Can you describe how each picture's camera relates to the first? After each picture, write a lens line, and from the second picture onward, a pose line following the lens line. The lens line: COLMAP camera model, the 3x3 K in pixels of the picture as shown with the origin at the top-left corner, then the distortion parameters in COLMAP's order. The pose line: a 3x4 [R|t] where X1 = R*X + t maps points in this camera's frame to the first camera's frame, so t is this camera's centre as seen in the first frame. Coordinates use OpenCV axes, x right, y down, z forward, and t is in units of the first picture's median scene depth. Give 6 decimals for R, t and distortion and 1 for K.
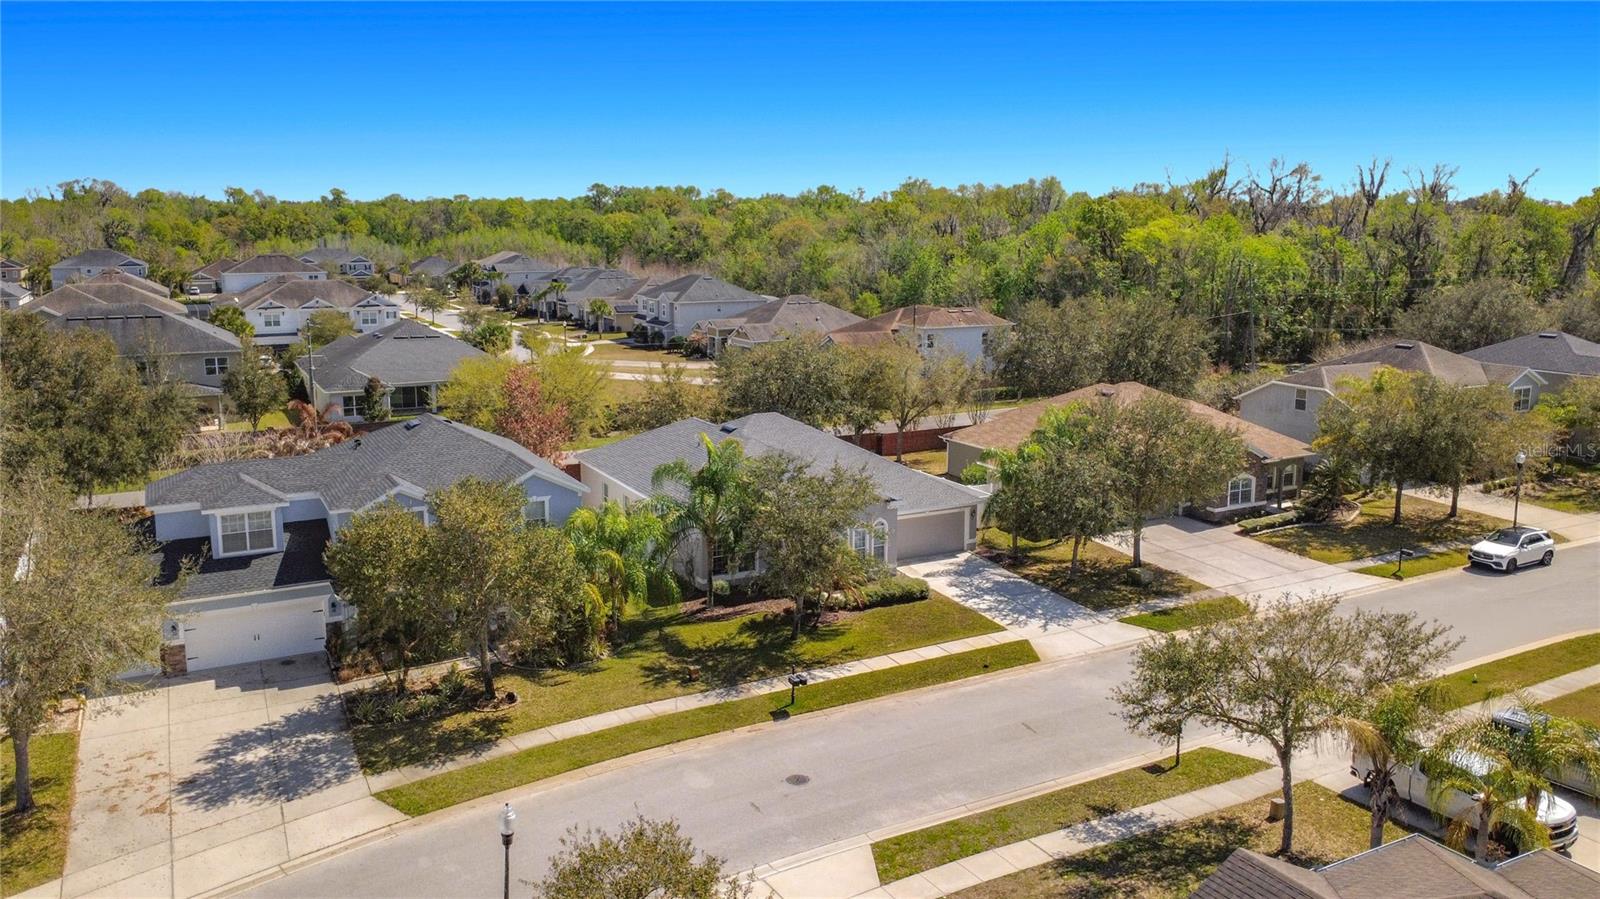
lens RADIAL K [[1158.5, 0, 800.0], [0, 1158.5, 449.5], [0, 0, 1]] dist [0.004347, -0.000121]
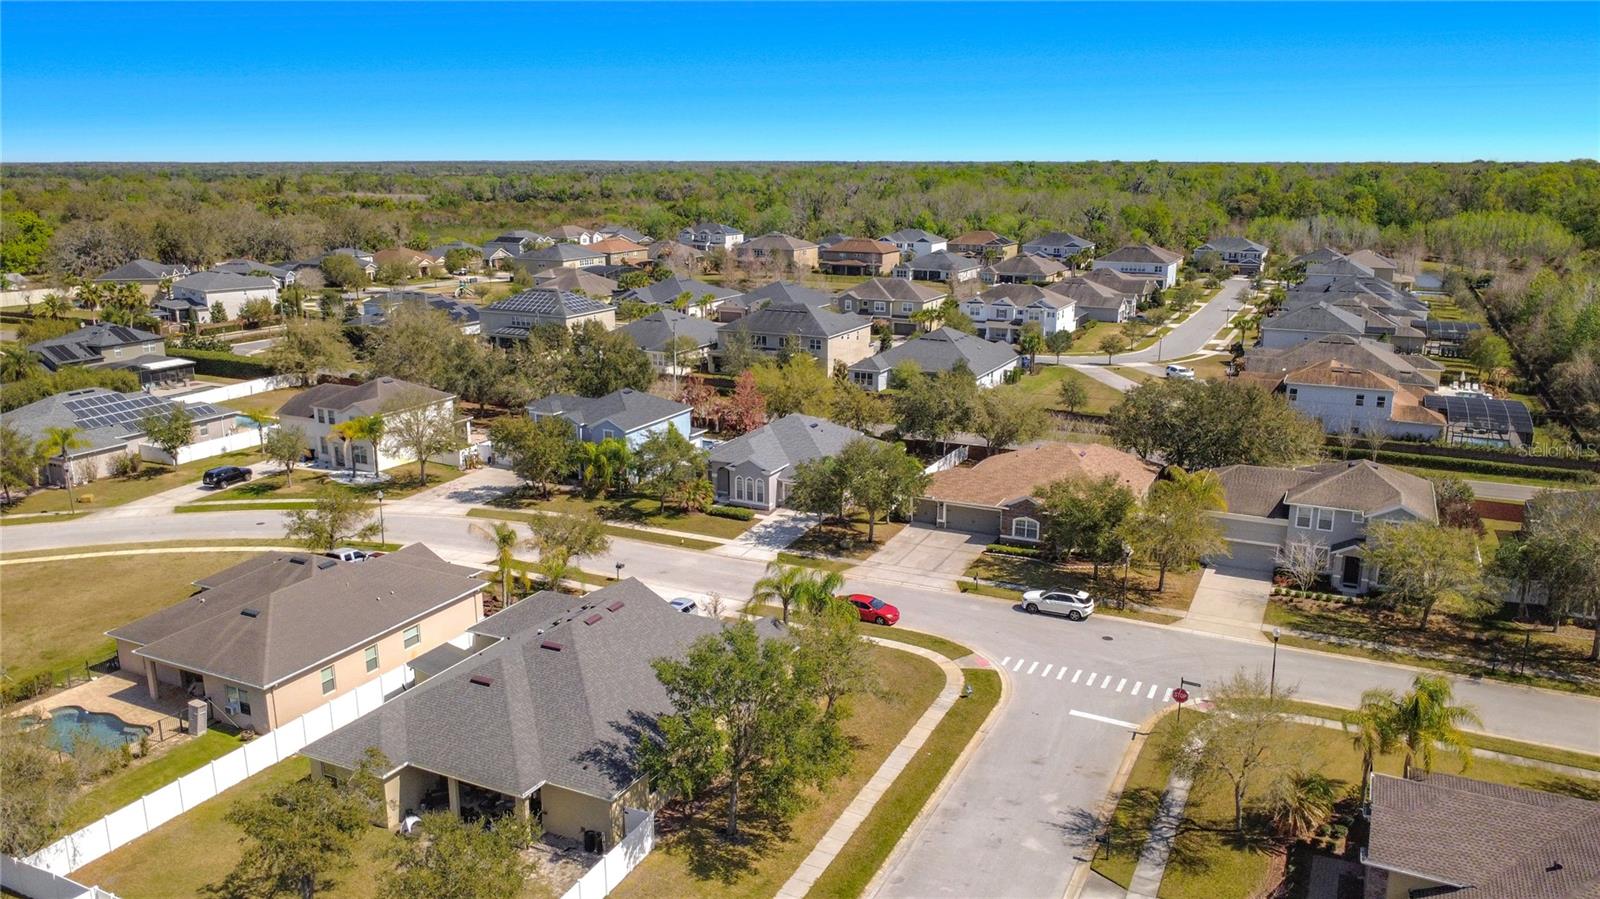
lens RADIAL K [[1158.5, 0, 800.0], [0, 1158.5, 449.5], [0, 0, 1]] dist [0.004347, -0.000121]
pose [[0.583649, 0.191237, -0.789166, 1.523114], [-0.156361, 0.980152, 0.121878, -0.217634], [0.796810, 0.052261, 0.601966, -0.090612]]
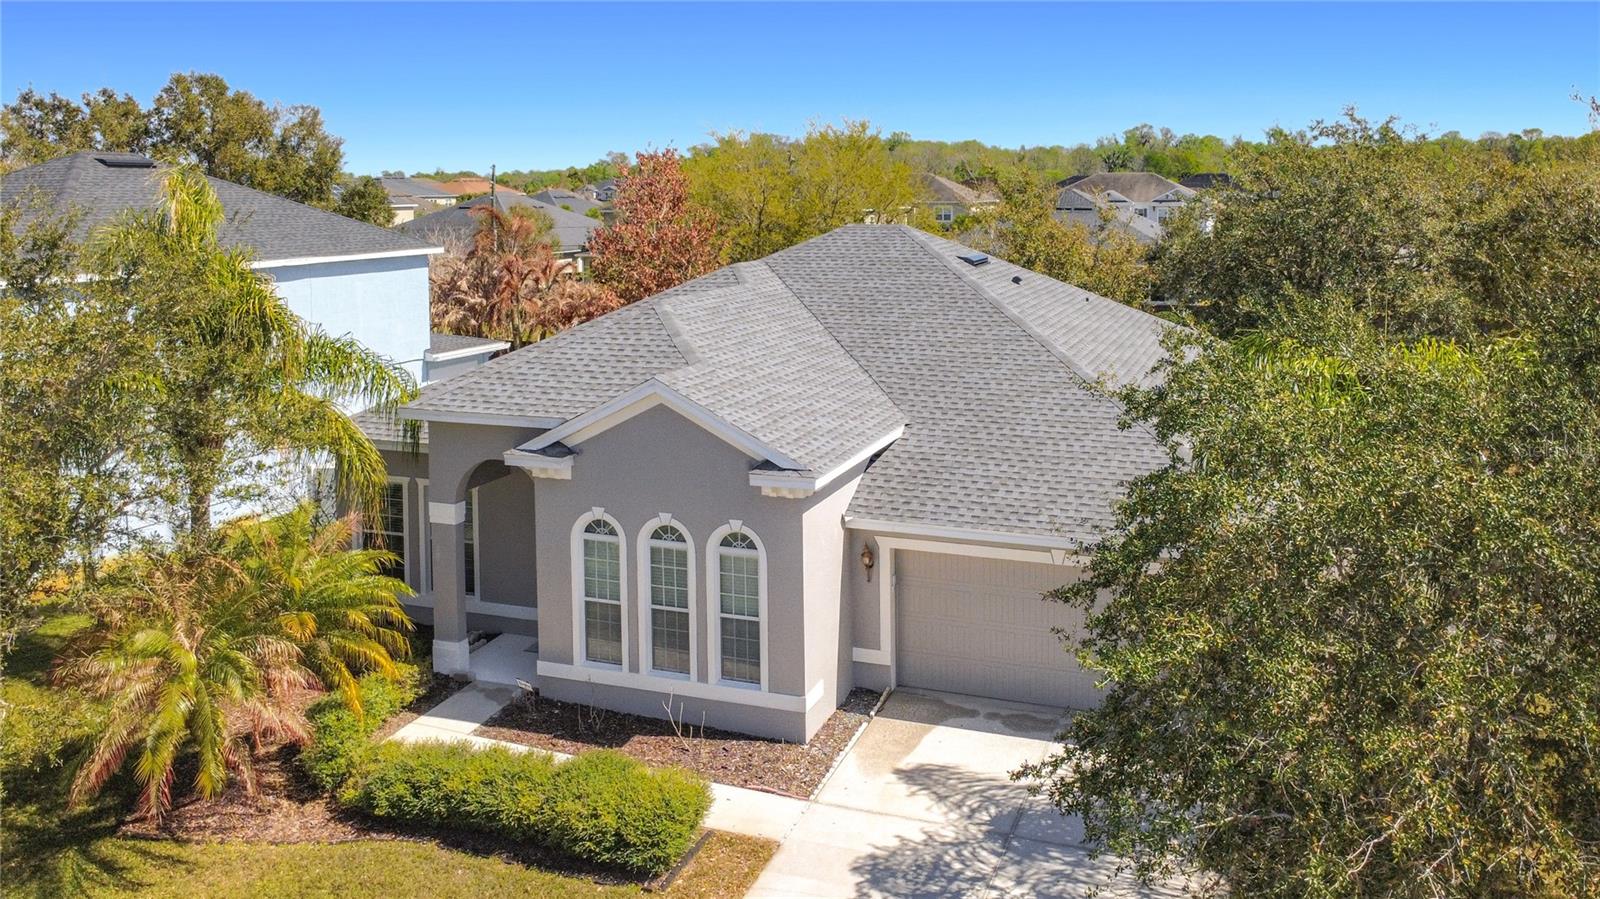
lens RADIAL K [[1215.5, 0, 881.5], [0, 1215.5, 313.5], [0, 0, 1]] dist [0.041387, -0.000711]
pose [[0.682003, 0.072696, -0.727727, 0.290527], [-0.138592, 0.989864, -0.031002, 0.013209], [0.718097, 0.122000, 0.685166, 0.777160]]
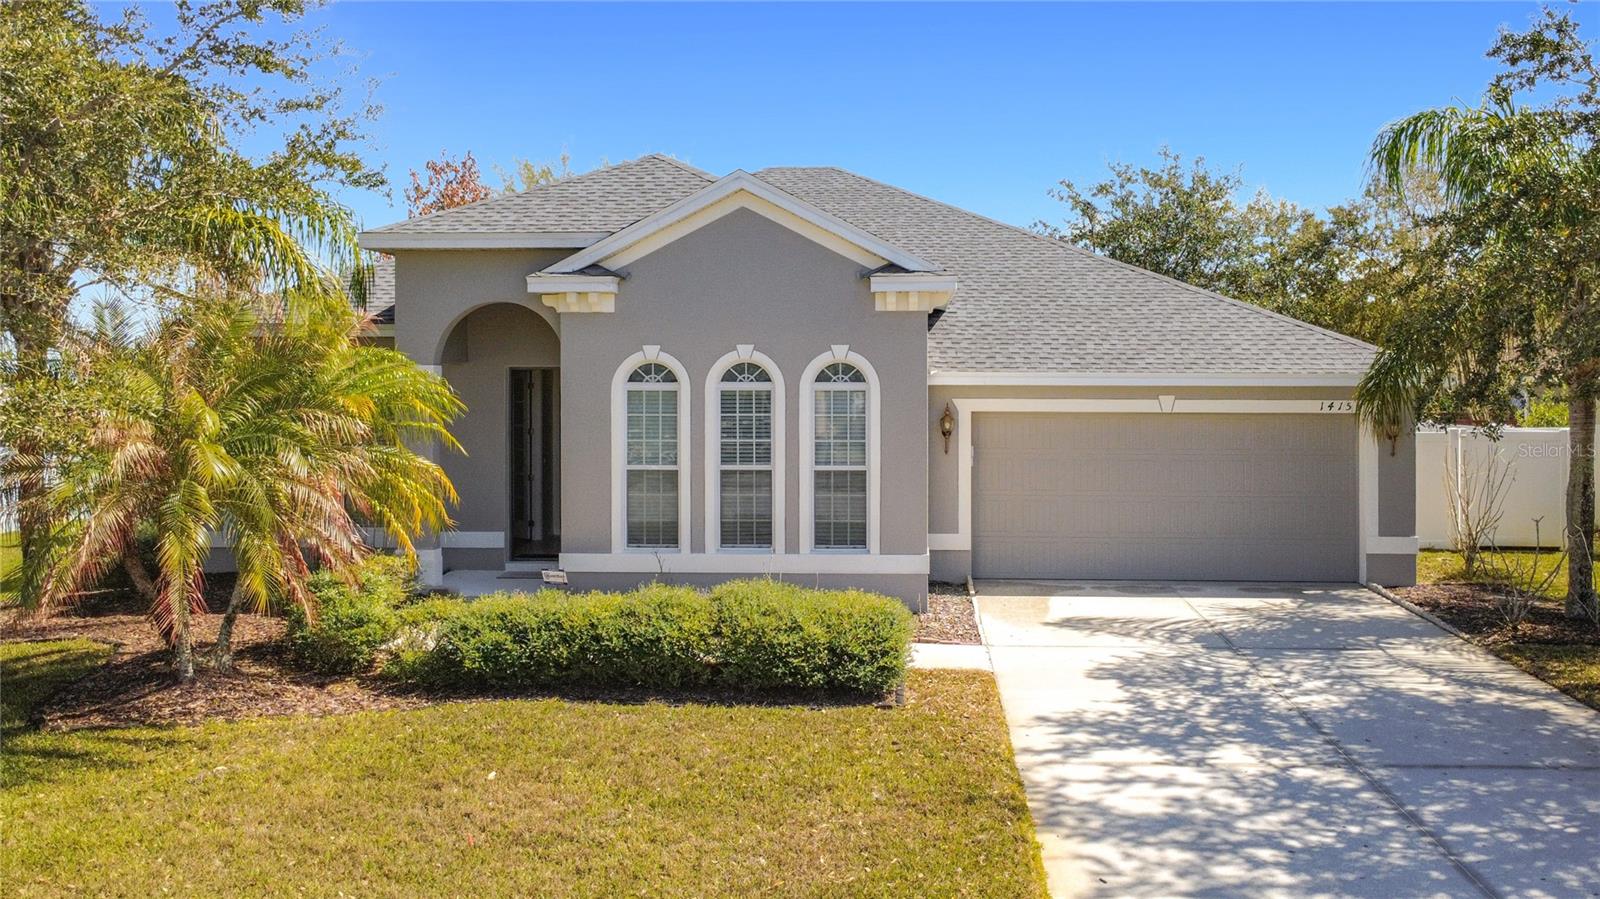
lens RADIAL K [[1196.2, 0, 863.2], [0, 1196.2, 374.5], [0, 0, 1]] dist [-0.003841, -0.005675]
pose [[0.860736, -0.004970, -0.509027, 0.187203], [-0.096202, 0.980345, -0.172245, 0.101075], [0.499878, 0.197227, 0.843341, 0.761015]]
